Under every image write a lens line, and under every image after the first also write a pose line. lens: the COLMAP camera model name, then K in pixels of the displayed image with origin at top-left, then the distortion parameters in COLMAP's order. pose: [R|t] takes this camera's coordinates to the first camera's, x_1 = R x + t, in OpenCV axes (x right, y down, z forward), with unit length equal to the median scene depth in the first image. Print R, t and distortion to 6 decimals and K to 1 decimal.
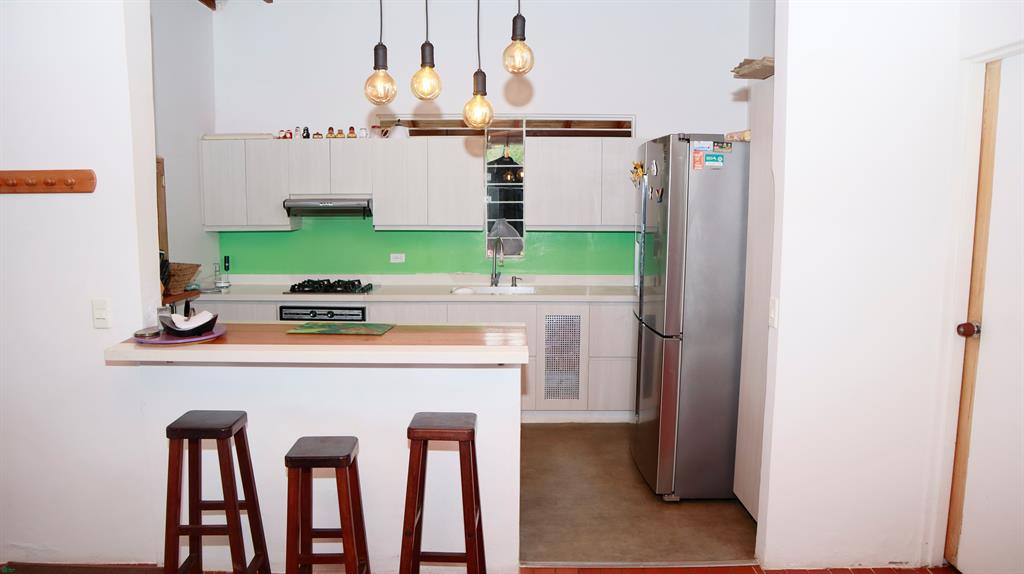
lens RADIAL K [[712.2, 0, 512.8], [0, 712.2, 288.3], [0, 0, 1]] dist [-0.120159, 0.068643]
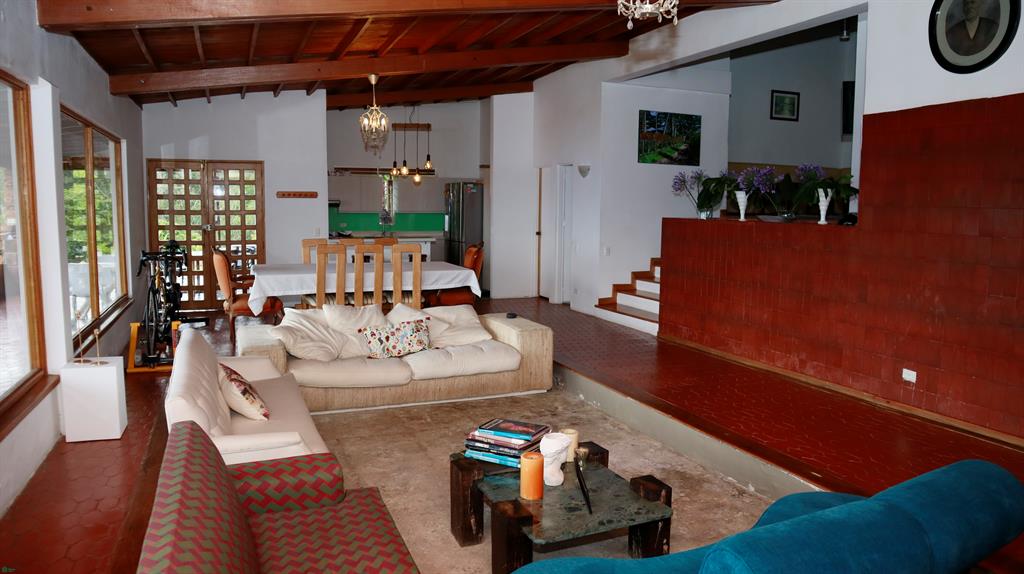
lens RADIAL K [[712.2, 0, 514.8], [0, 712.2, 290.8], [0, 0, 1]] dist [-0.120159, 0.068643]
pose [[0.925348, -0.037684, 0.377242, -0.763790], [0.036676, 0.999279, 0.009856, 0.254480], [-0.377341, 0.004716, 0.926062, -2.045017]]
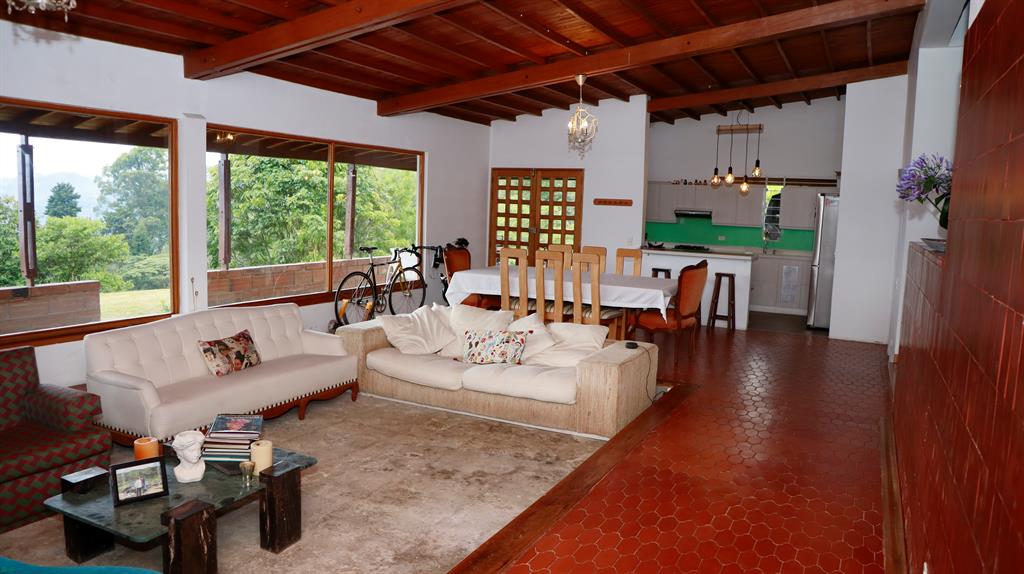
lens RADIAL K [[712.2, 0, 508.8], [0, 712.2, 282.1], [0, 0, 1]] dist [-0.120159, 0.068643]
pose [[0.887428, 0.077760, -0.454339, 0.375533], [-0.088229, 0.996099, -0.001848, 0.226728], [0.452423, 0.041726, 0.890827, -1.826516]]
